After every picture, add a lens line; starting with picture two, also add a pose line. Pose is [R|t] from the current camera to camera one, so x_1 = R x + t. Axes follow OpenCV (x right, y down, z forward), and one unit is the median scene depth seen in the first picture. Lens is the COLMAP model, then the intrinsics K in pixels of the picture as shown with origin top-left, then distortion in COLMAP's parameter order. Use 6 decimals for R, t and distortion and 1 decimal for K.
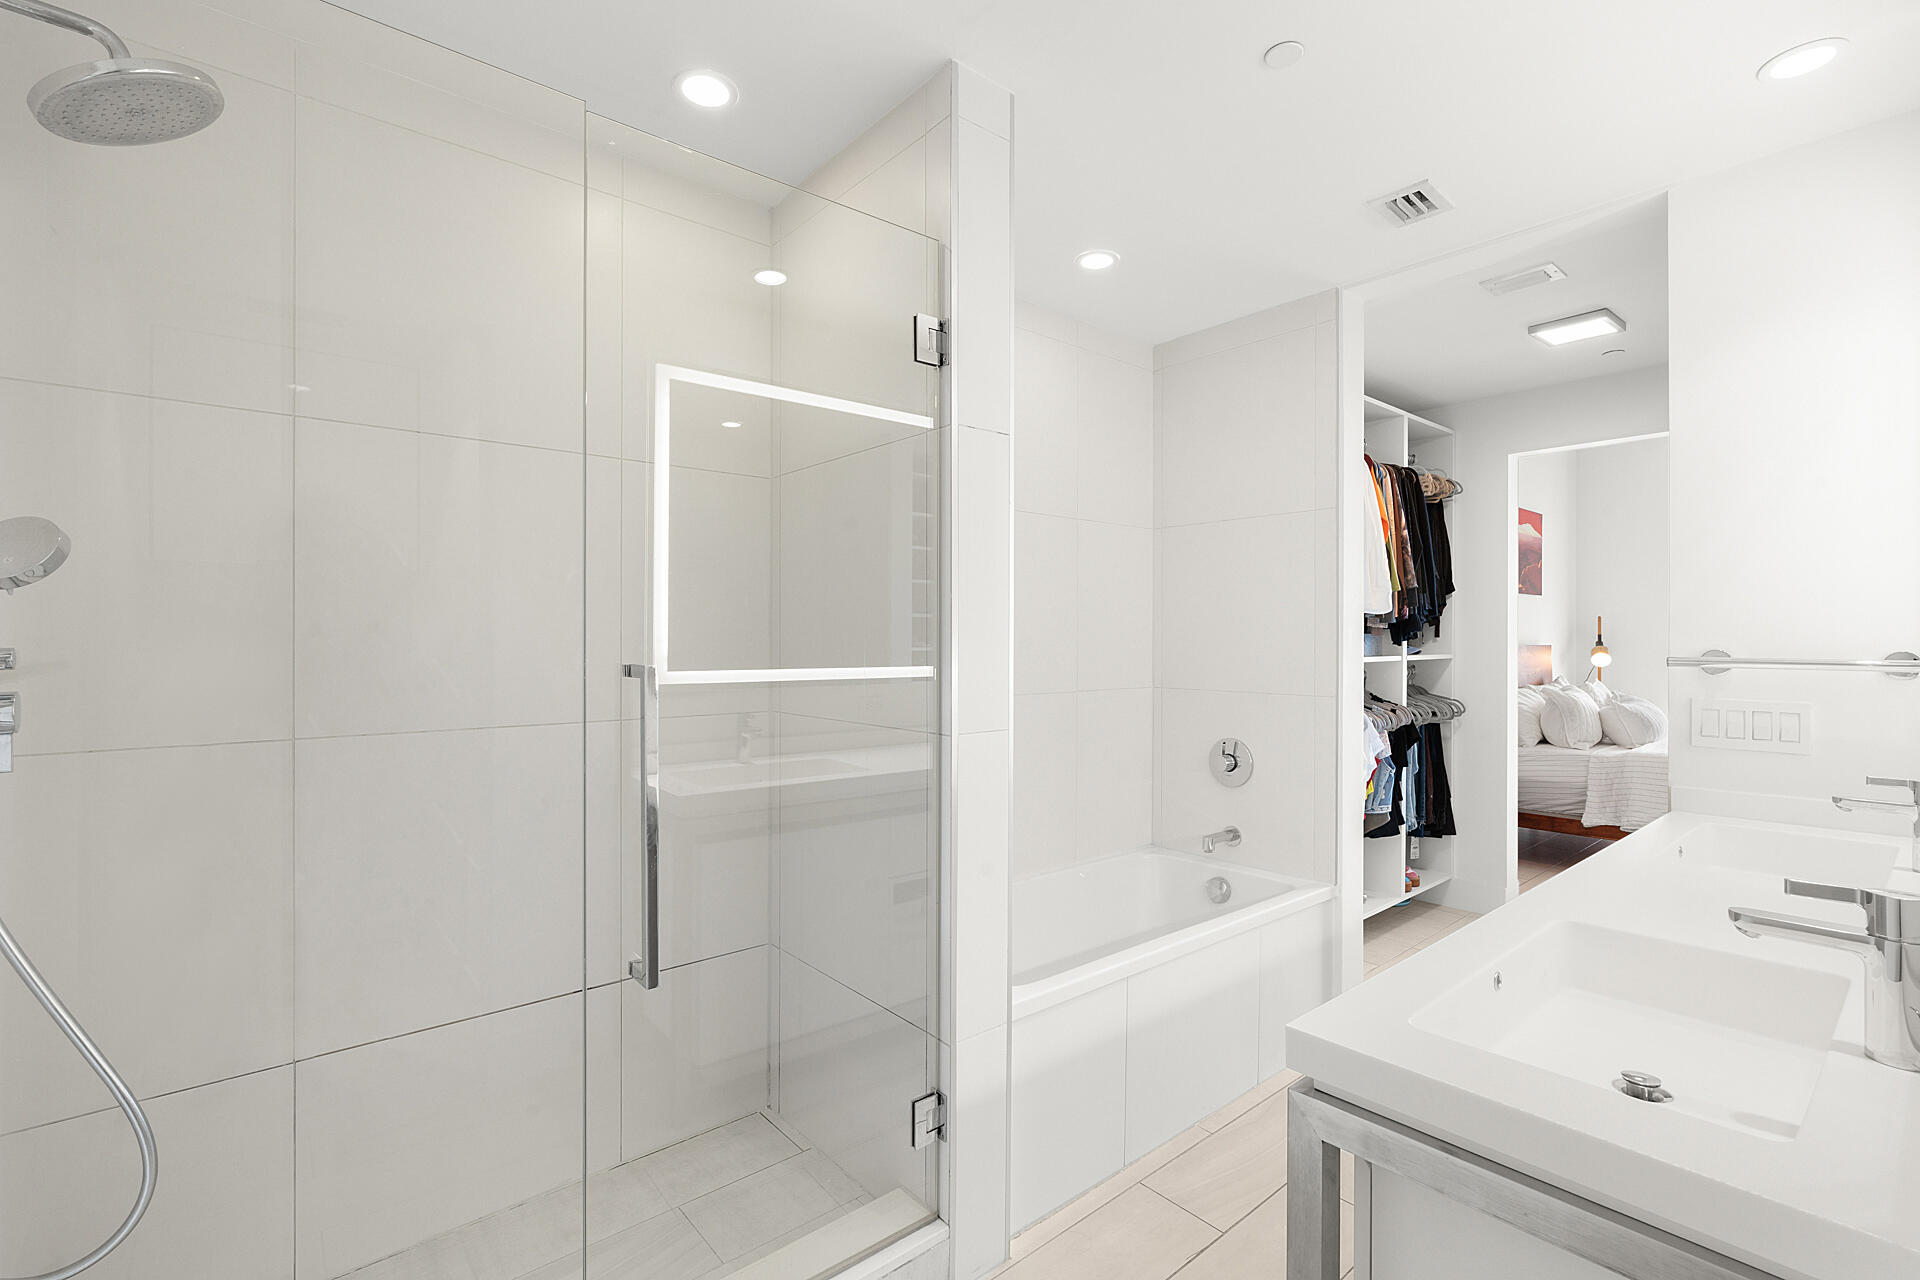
lens RADIAL K [[862.7, 0, 960.0], [0, 862.7, 640.0], [0, 0, 1]] dist [-0.011918, -0.000305]
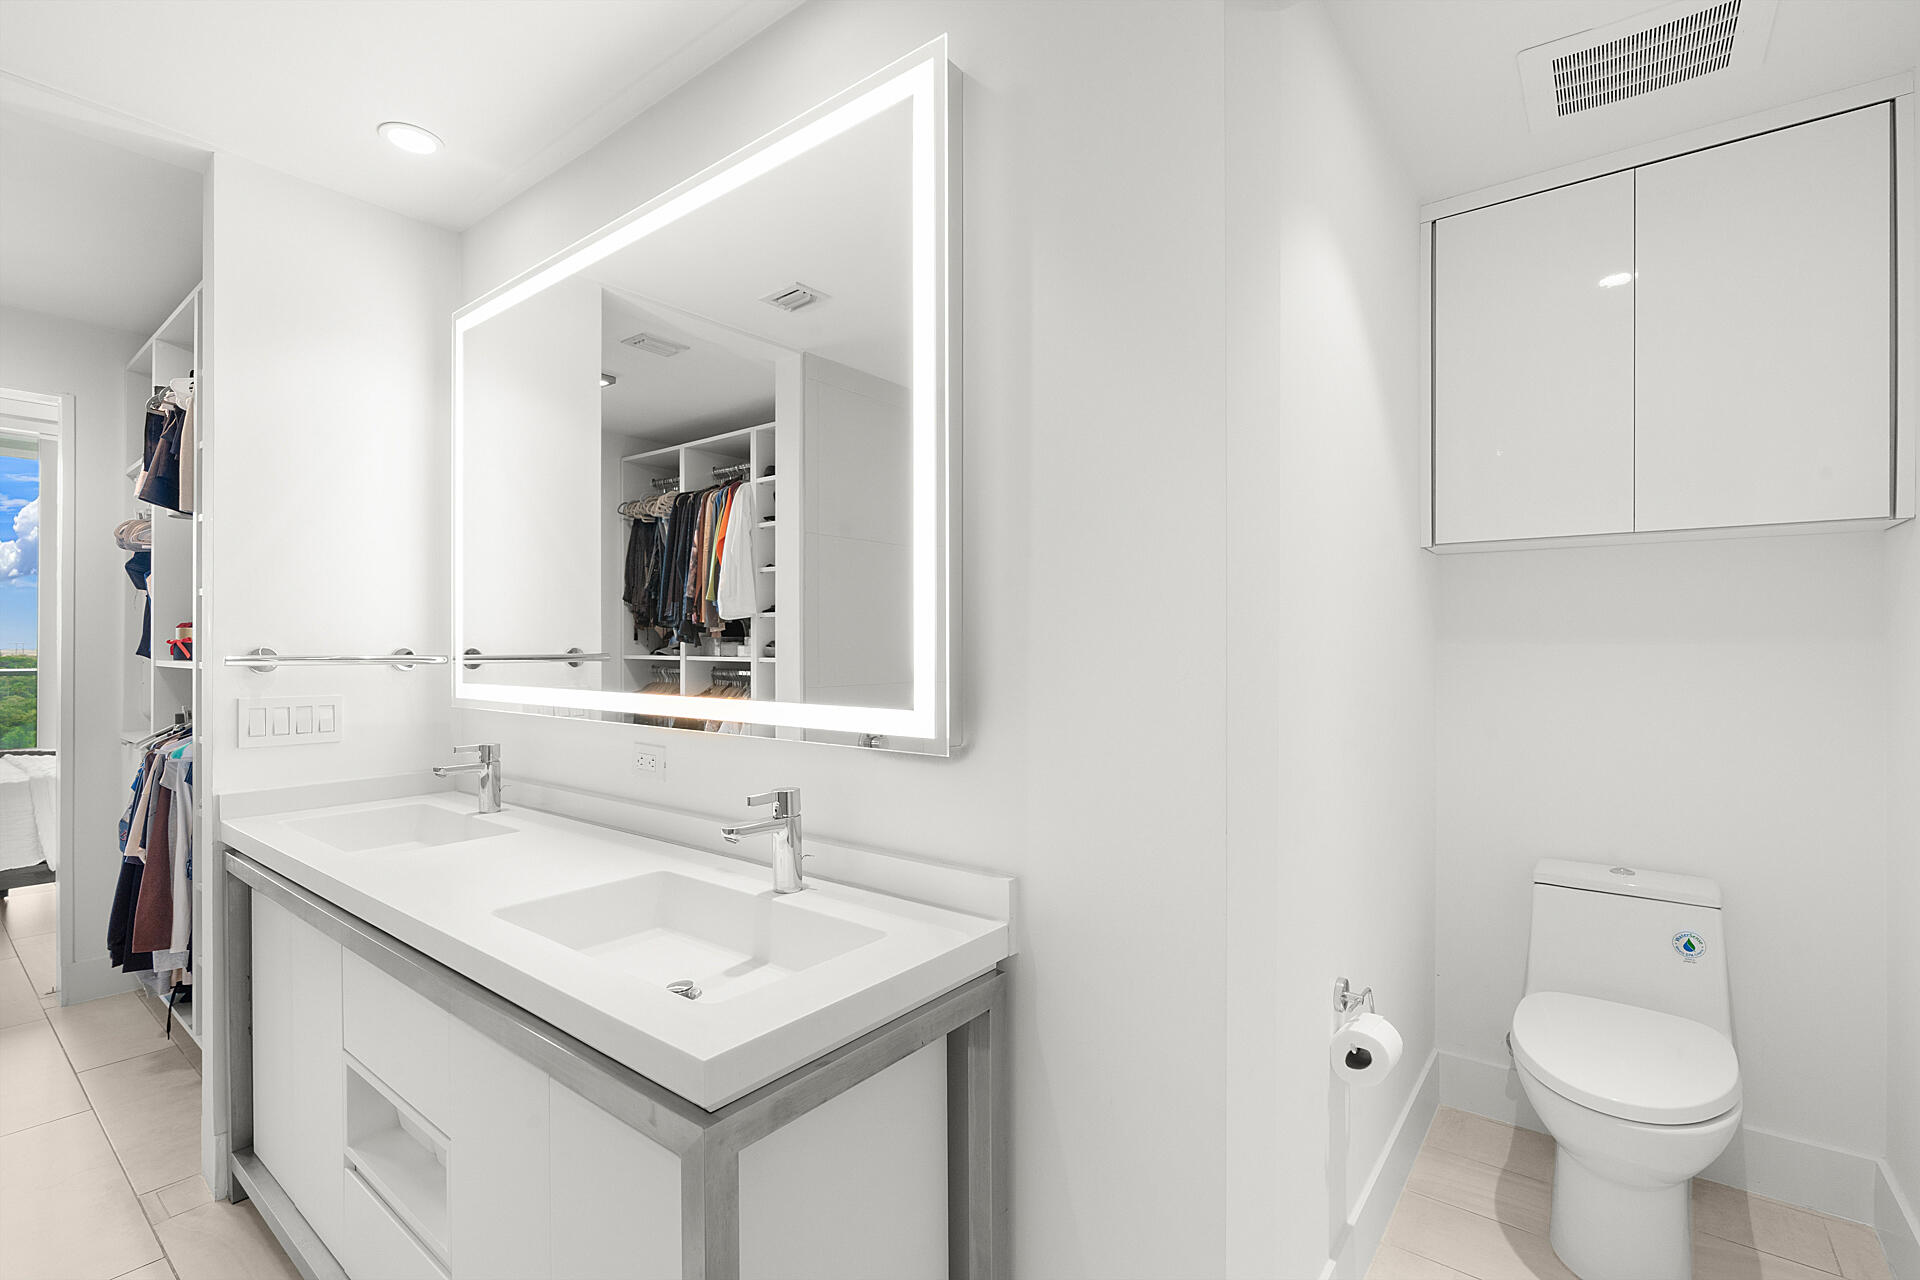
lens RADIAL K [[879.1, 0, 960.0], [0, 879.1, 640.0], [0, 0, 1]] dist [0.000784, -0.000023]
pose [[-0.207002, 0.000576, 0.978340, -0.295200], [-0.007710, 0.999968, -0.002220, -0.001713], [-0.978310, -0.008003, -0.206991, 0.442592]]
